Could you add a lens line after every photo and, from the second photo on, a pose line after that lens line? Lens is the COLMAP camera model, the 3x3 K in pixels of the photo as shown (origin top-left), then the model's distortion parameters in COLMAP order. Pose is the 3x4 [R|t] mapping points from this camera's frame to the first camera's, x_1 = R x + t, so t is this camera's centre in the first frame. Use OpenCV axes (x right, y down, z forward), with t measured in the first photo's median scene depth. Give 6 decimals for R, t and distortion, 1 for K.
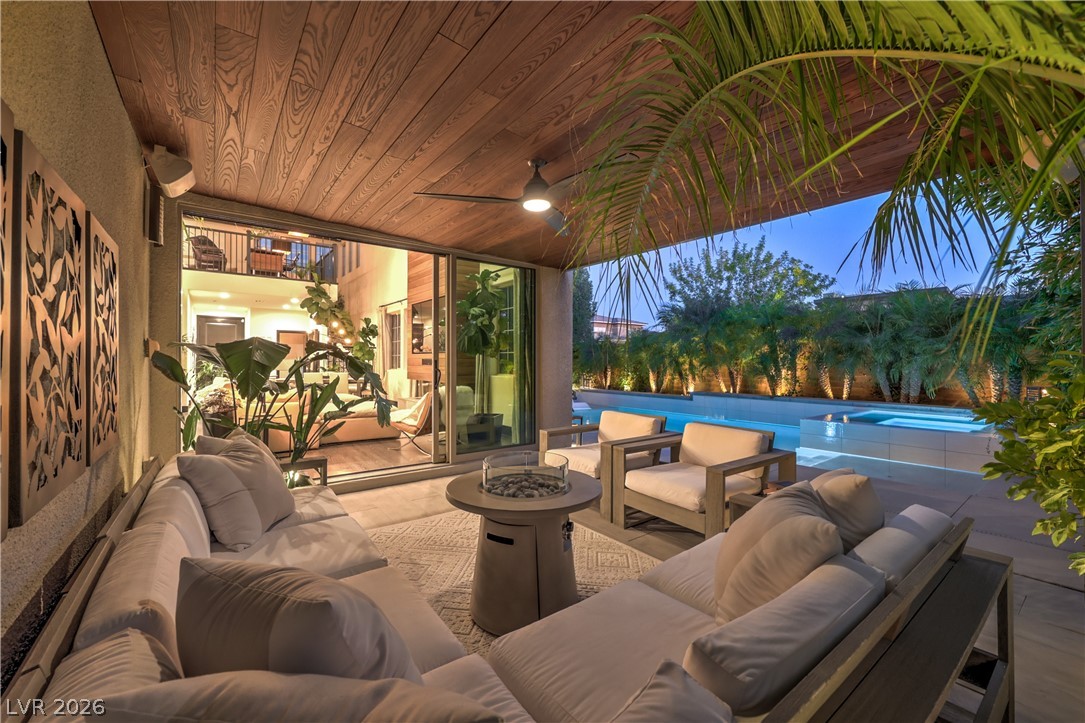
lens RADIAL K [[435.9, 0, 542.5], [0, 435.9, 361.5], [0, 0, 1]] dist [0.000458, 0.000169]
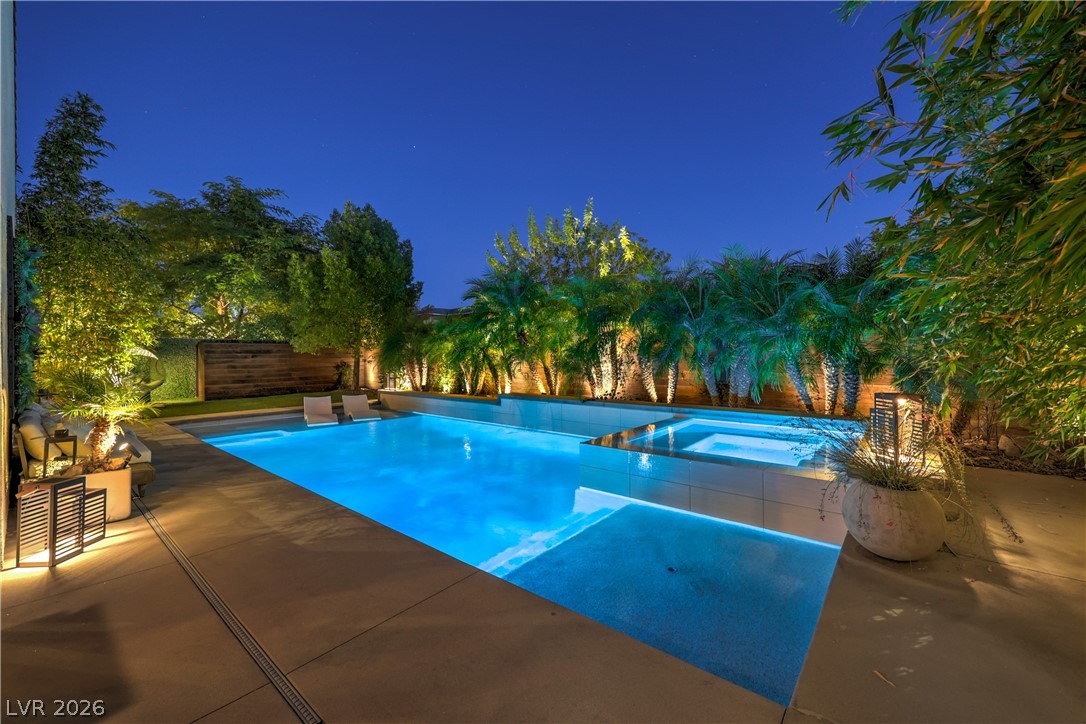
lens RADIAL K [[440.0, 0, 543.0], [0, 440.0, 362.0], [0, 0, 1]] dist [-0.001249, 0.000060]
pose [[0.975170, -0.012614, 0.221100, 0.304470], [0.008905, 0.999803, 0.017763, -0.000047], [-0.221281, -0.015353, 0.975089, 0.290129]]
